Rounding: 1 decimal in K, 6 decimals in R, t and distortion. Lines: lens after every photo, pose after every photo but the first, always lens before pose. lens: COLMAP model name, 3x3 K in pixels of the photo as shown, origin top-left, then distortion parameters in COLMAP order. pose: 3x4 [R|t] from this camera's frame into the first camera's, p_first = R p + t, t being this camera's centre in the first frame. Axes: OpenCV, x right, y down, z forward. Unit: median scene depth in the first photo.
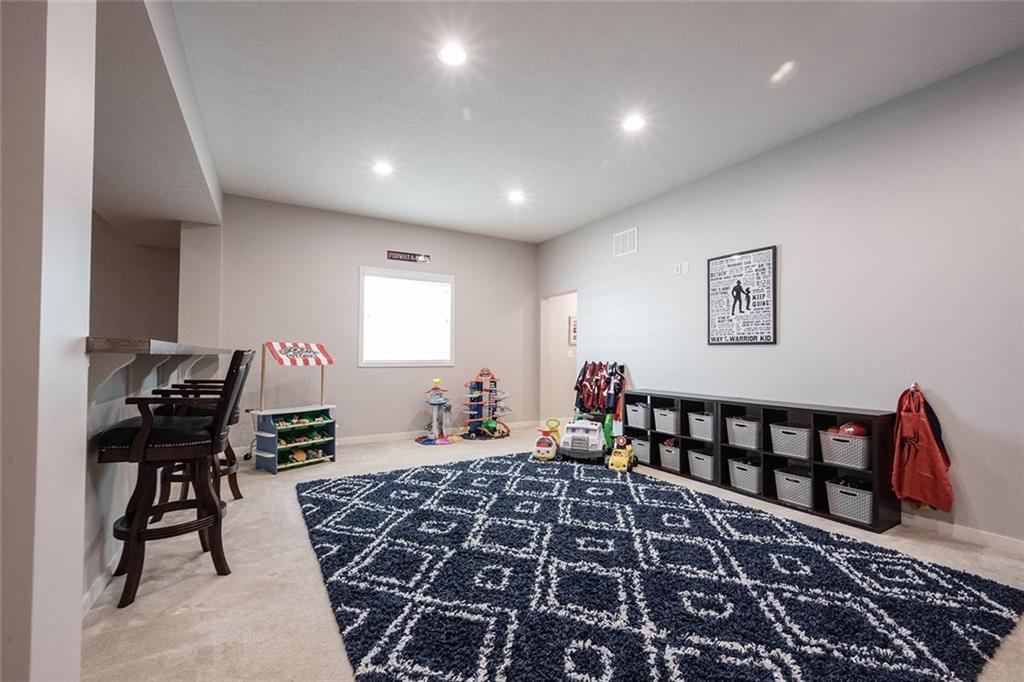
lens RADIAL K [[437.7, 0, 512.0], [0, 437.7, 341.0], [0, 0, 1]] dist [0.000583, -0.000126]
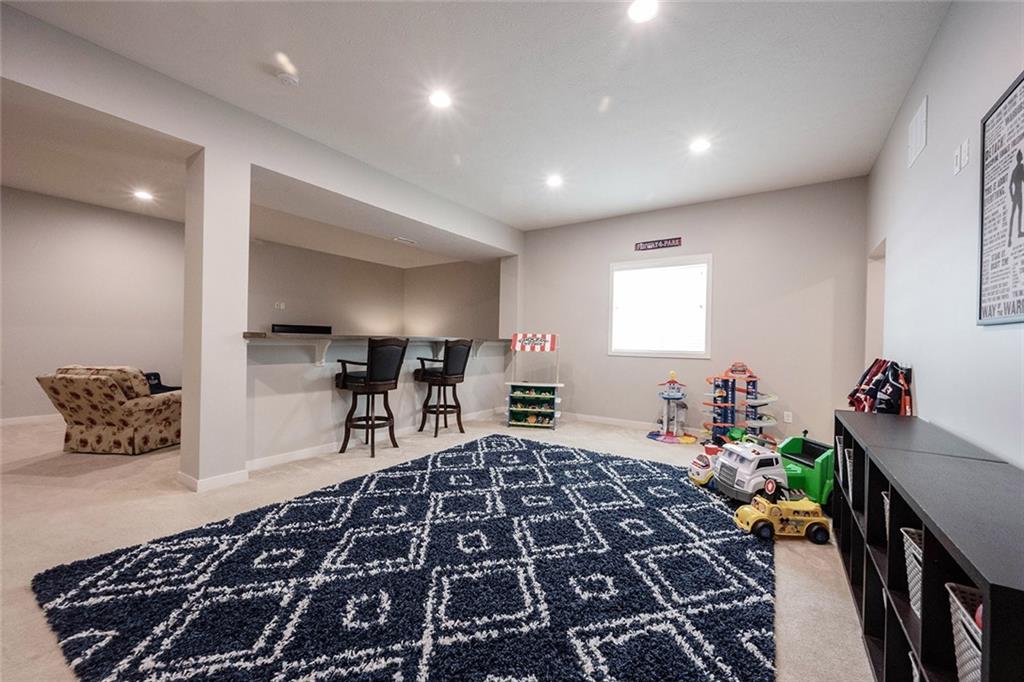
lens RADIAL K [[410.6, 0, 503.5], [0, 410.6, 342.5], [0, 0, 1]] dist [-0.001645, -0.000158]
pose [[0.405028, 0.007101, -0.914277, 0.654358], [0.013009, 0.999824, 0.013528, 0.013124], [0.914212, -0.017373, 0.404864, 0.447508]]
